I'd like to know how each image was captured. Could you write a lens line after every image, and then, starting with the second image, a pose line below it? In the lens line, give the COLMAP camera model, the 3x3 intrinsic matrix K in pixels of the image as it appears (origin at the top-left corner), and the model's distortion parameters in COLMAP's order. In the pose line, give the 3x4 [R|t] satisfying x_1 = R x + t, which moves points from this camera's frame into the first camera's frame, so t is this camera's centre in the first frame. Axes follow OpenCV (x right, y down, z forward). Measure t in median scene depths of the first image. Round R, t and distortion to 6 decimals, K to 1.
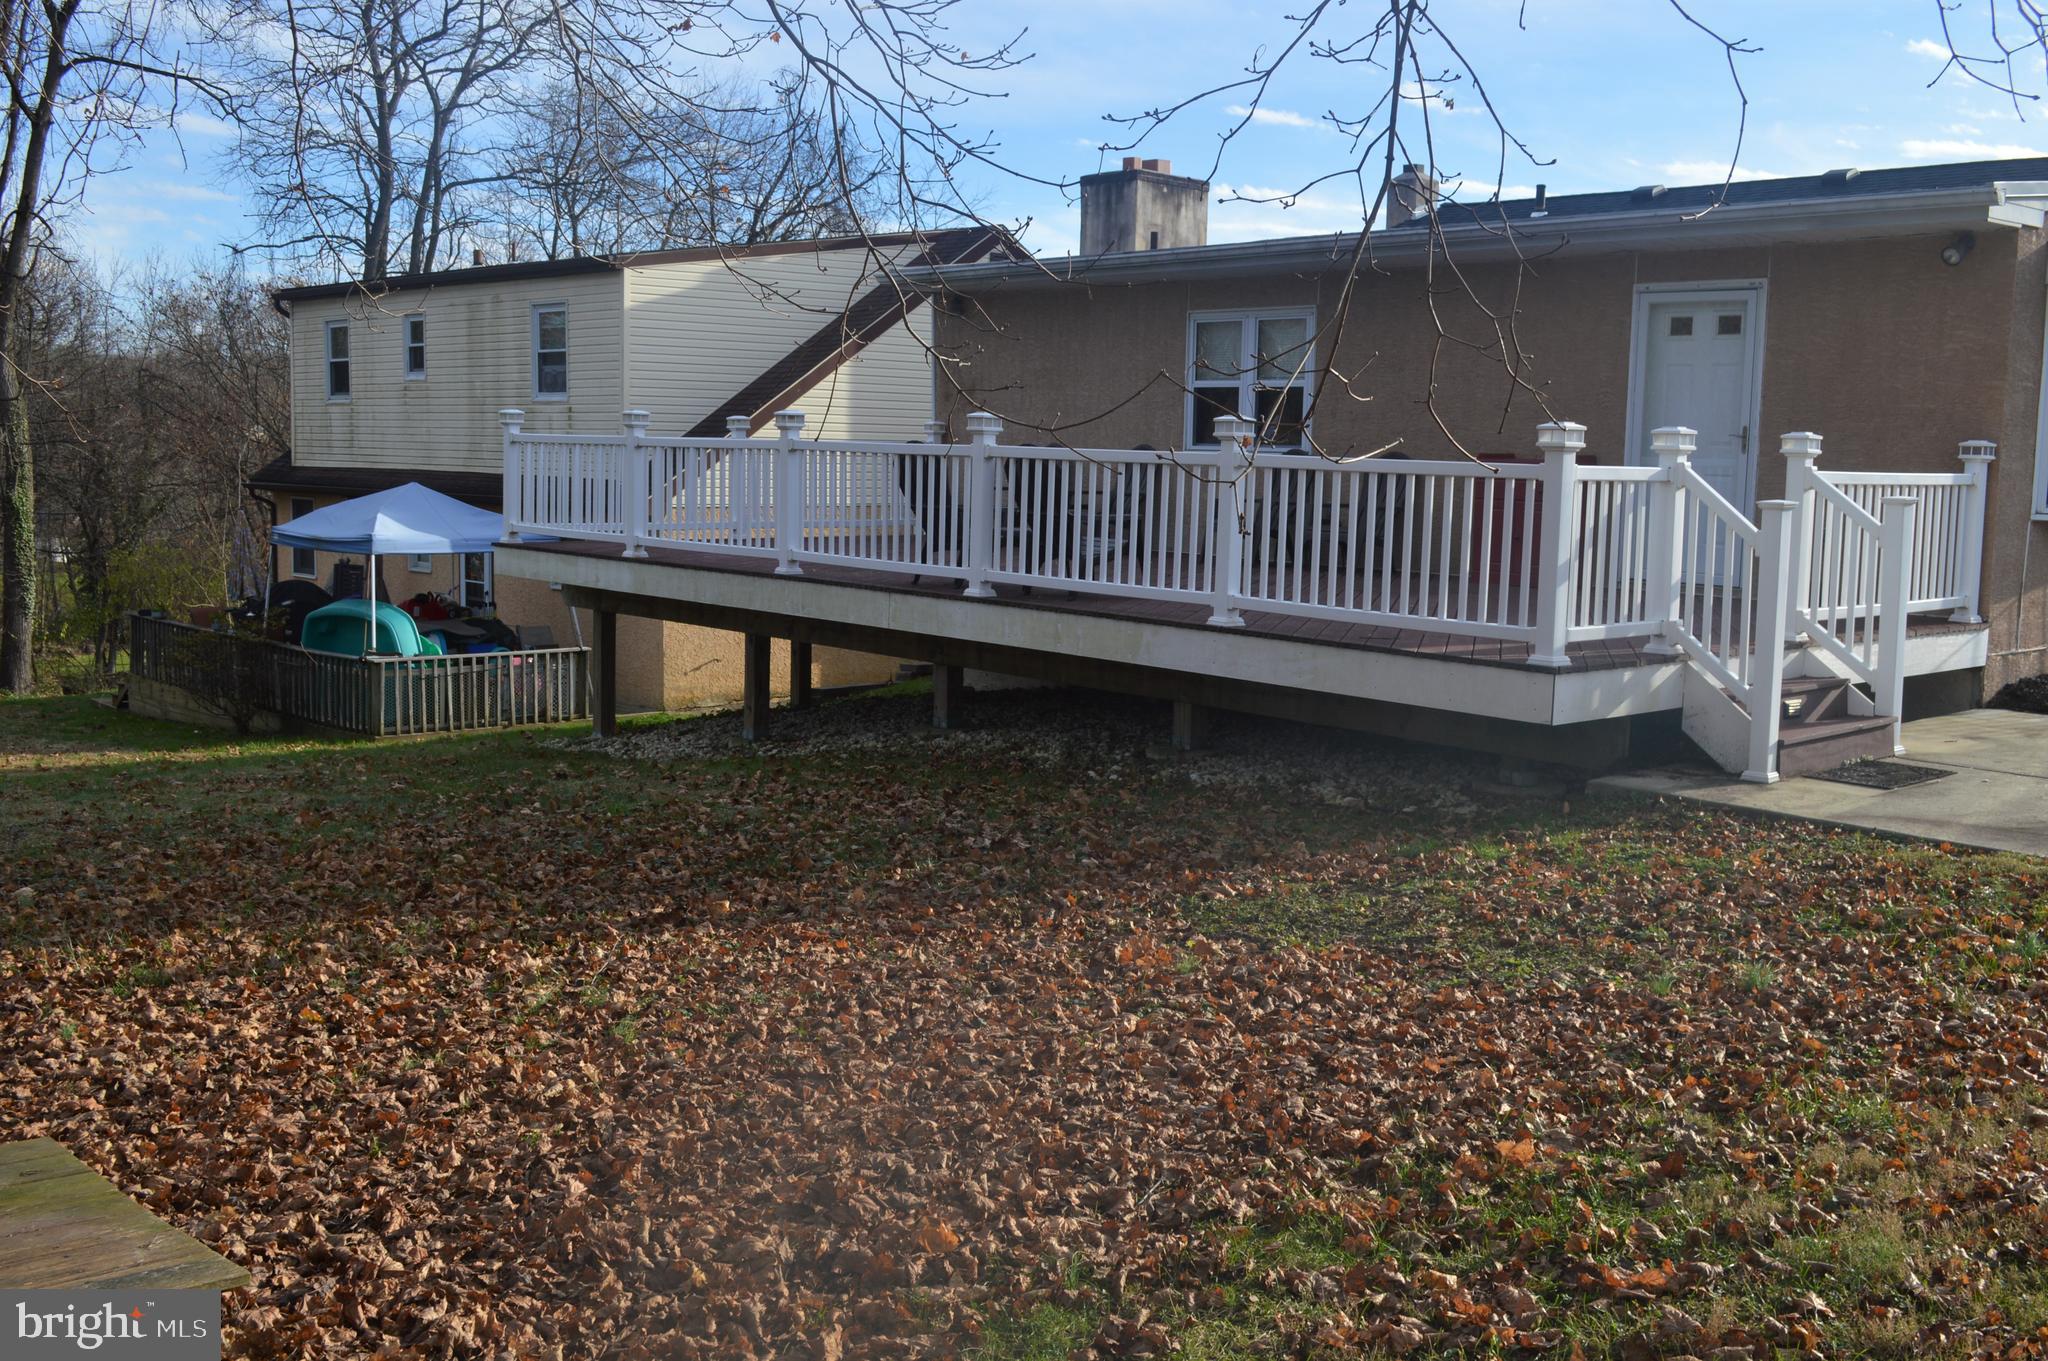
lens RADIAL K [[1948.3, 0, 1024.0], [0, 1948.3, 680.5], [0, 0, 1]] dist [-0.075279, 0.013896]
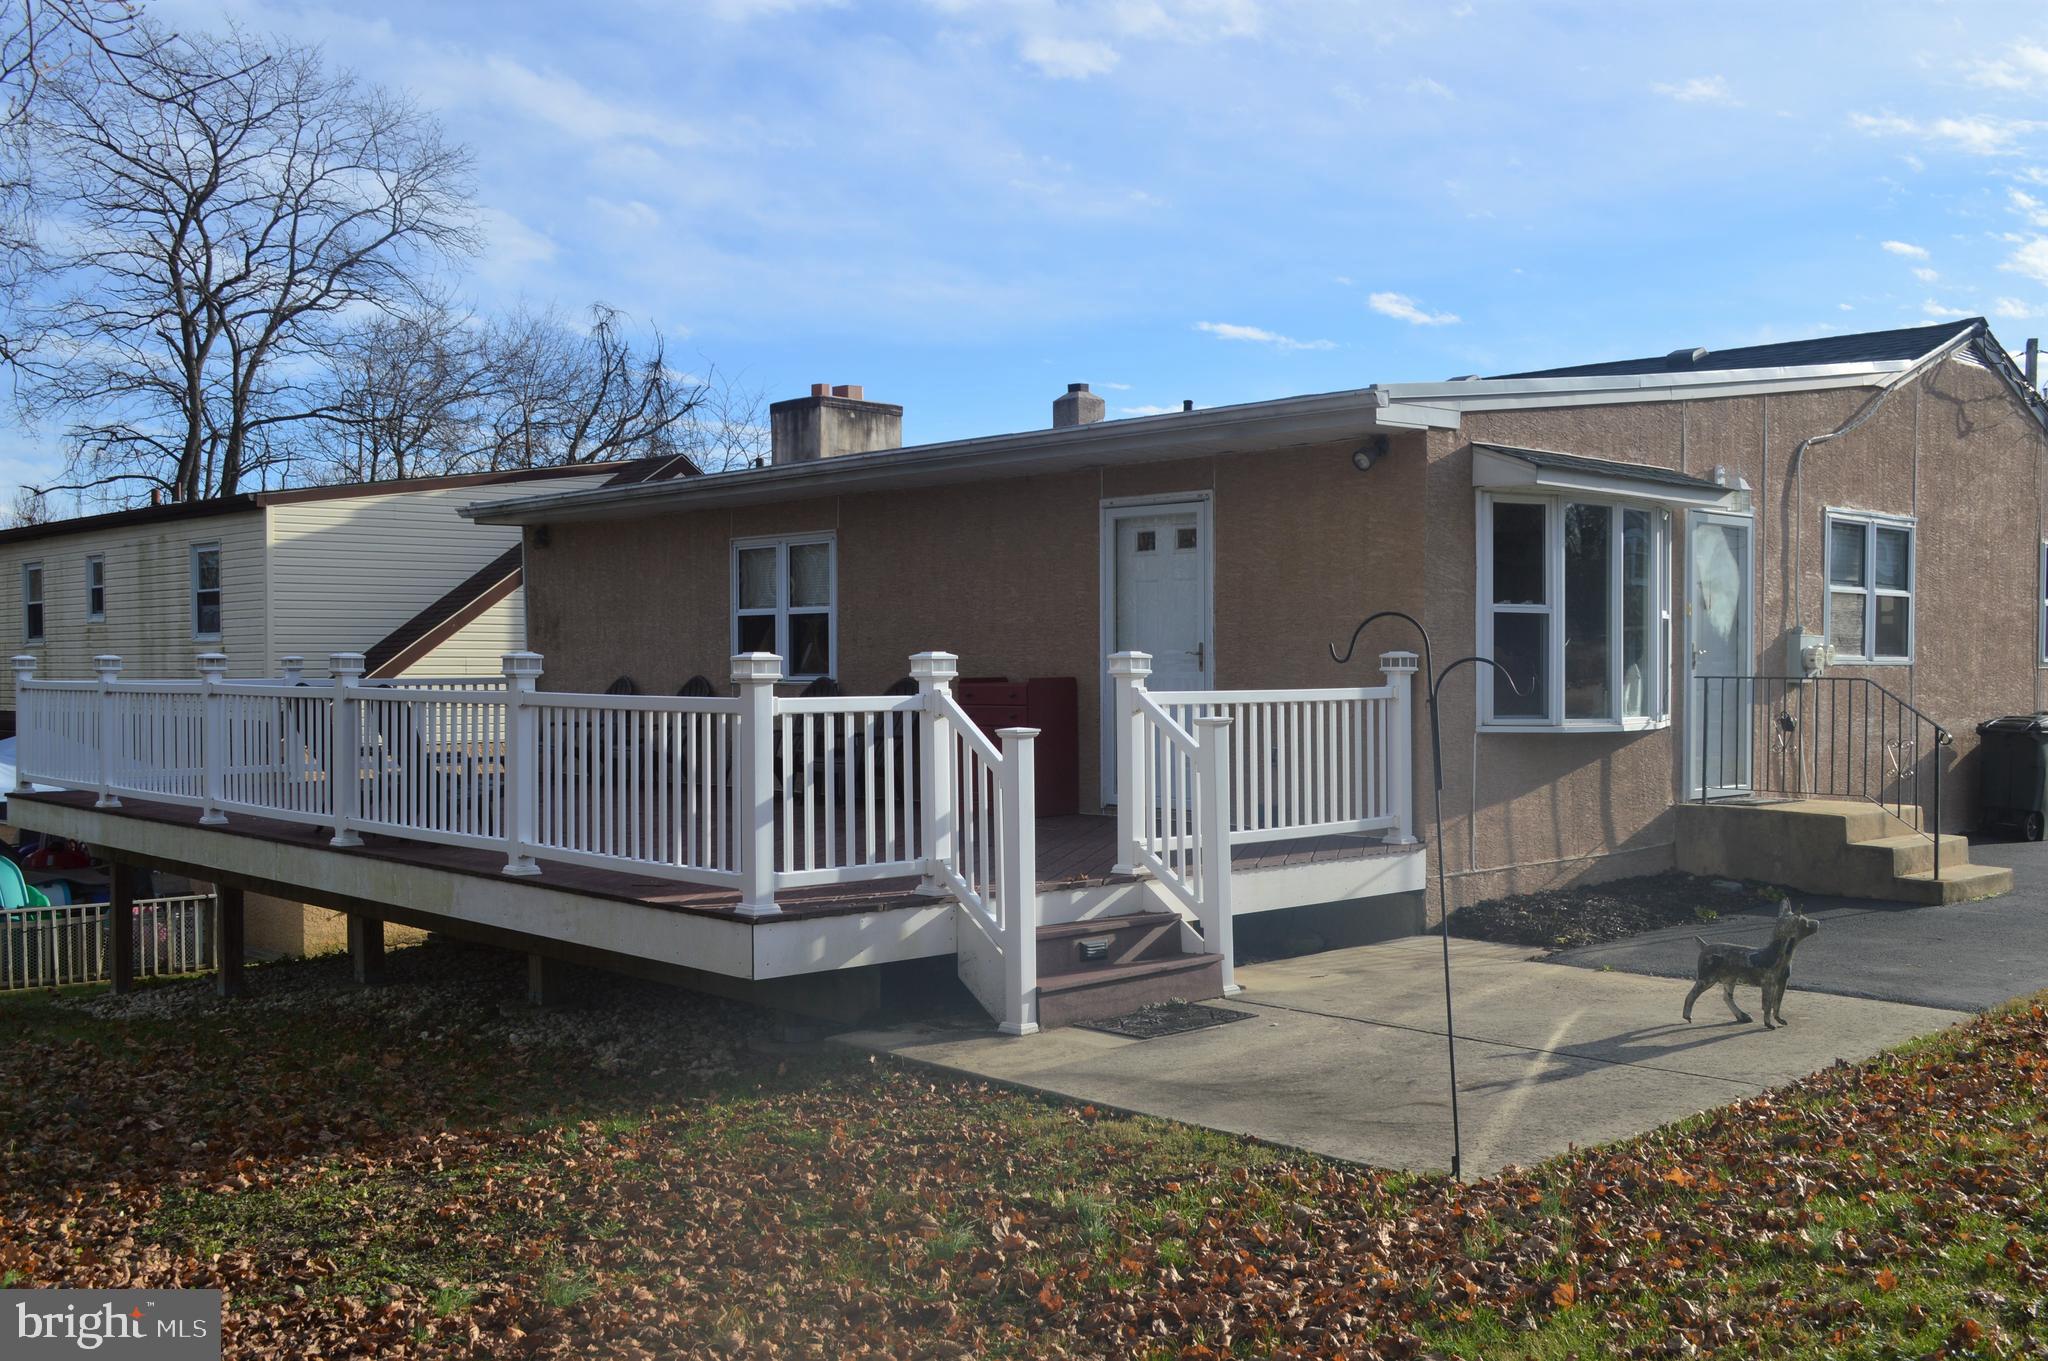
lens RADIAL K [[1948.3, 0, 1024.0], [0, 1948.3, 680.5], [0, 0, 1]] dist [-0.075279, 0.013896]
pose [[0.999194, -0.024971, 0.031427, 0.255739], [0.028334, 0.993351, -0.111582, -0.007959], [-0.028432, 0.112383, 0.993258, 0.043824]]
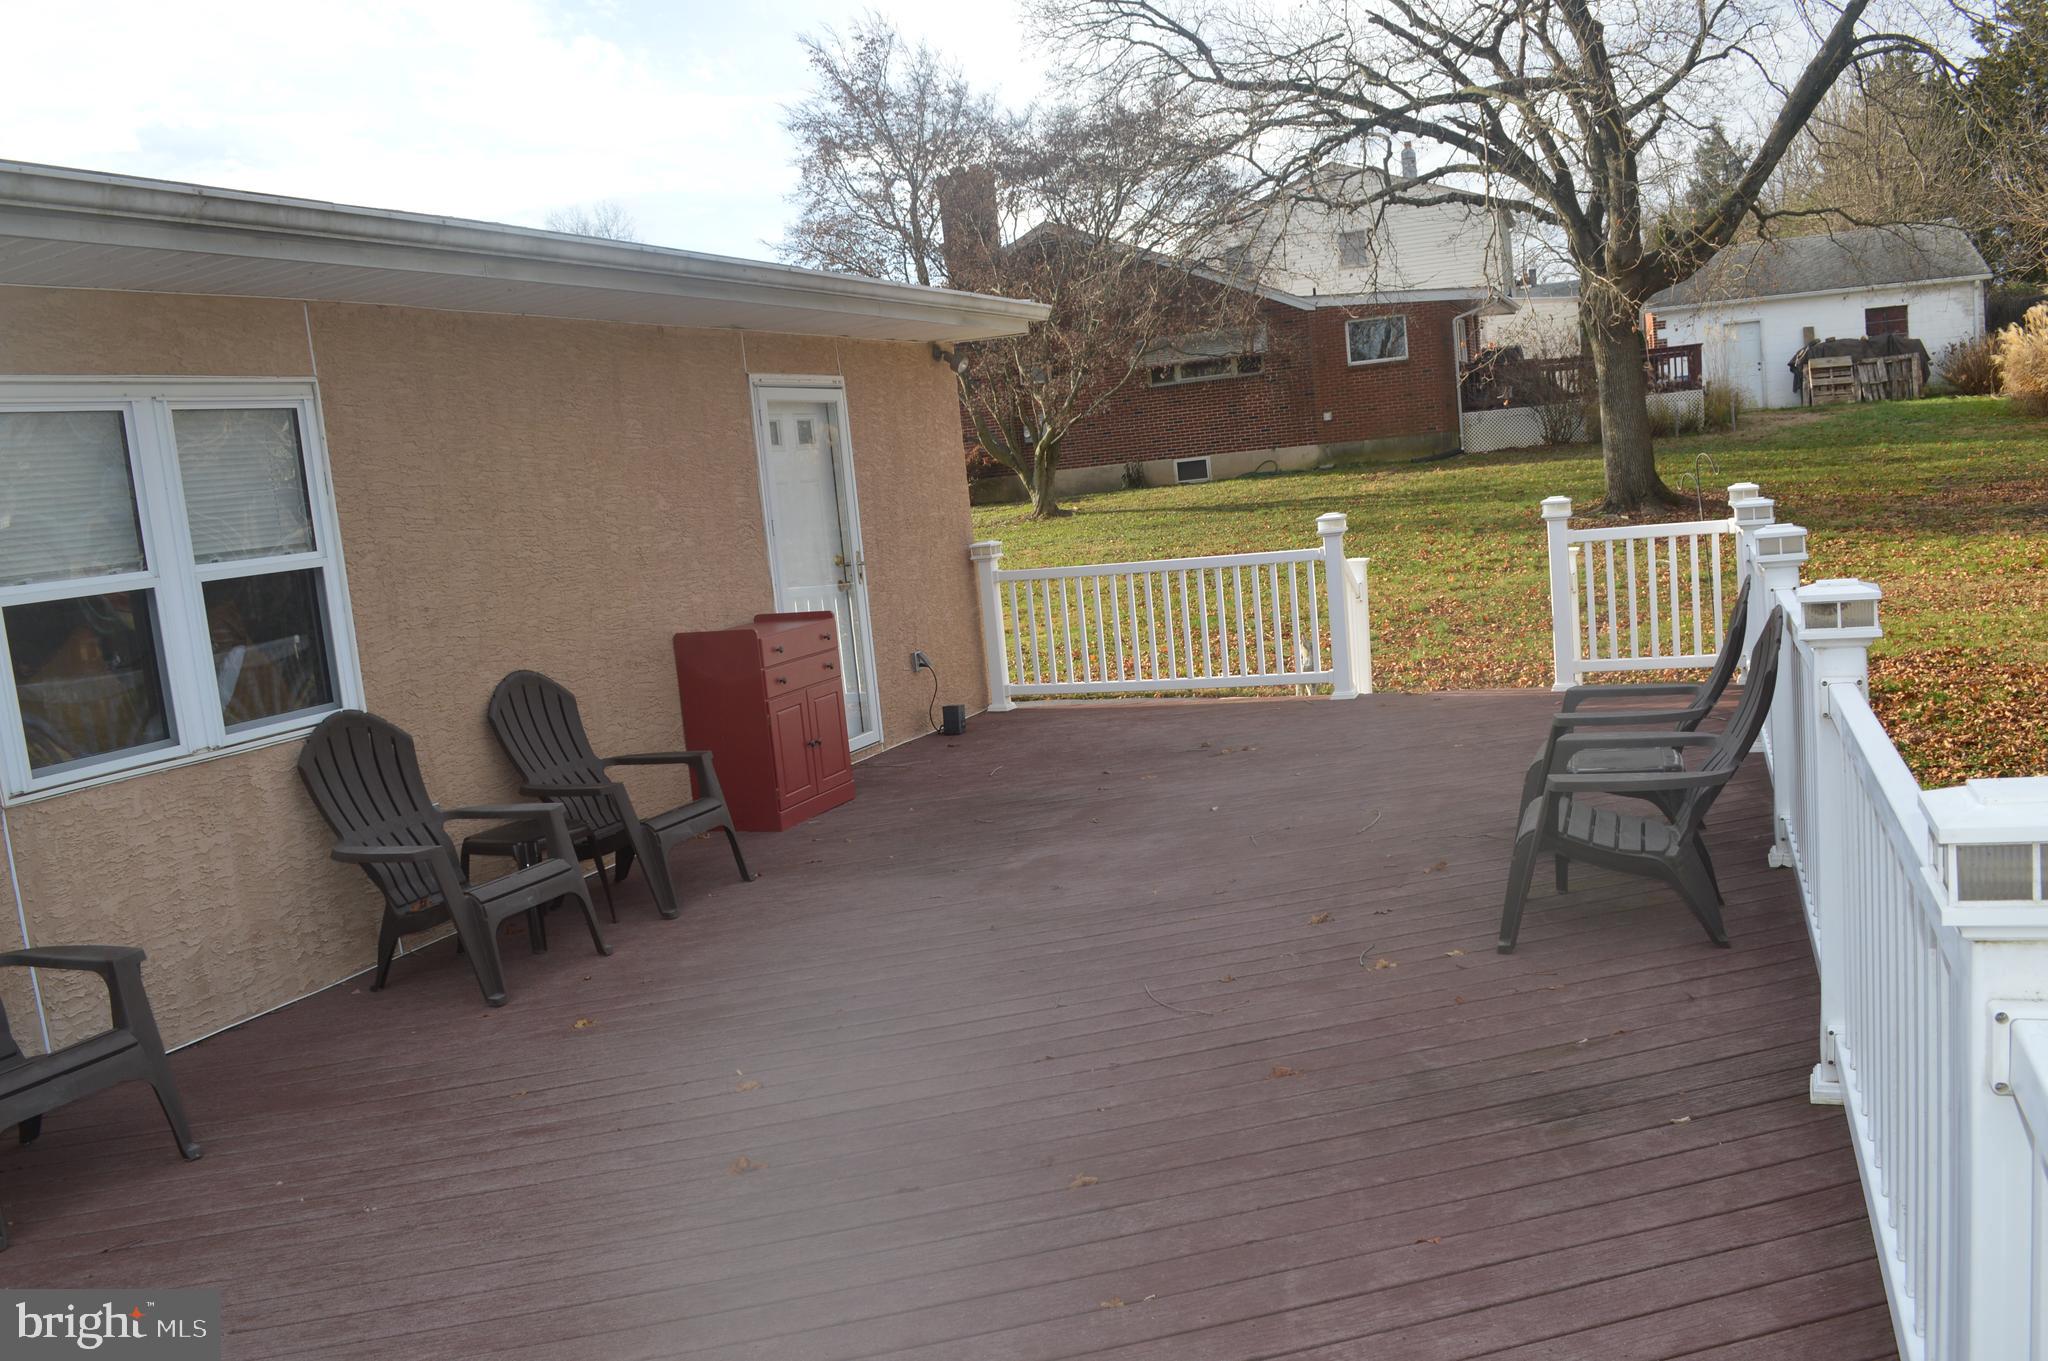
lens RADIAL K [[1630.4, 0, 1024.0], [0, 1630.4, 680.5], [0, 0, 1]] dist [-0.083451, 0.000508]
pose [[-0.429097, -0.077433, 0.899933, -0.294901], [0.216605, 0.958426, 0.185745, -0.193864], [-0.876902, 0.274633, -0.394486, 1.230864]]
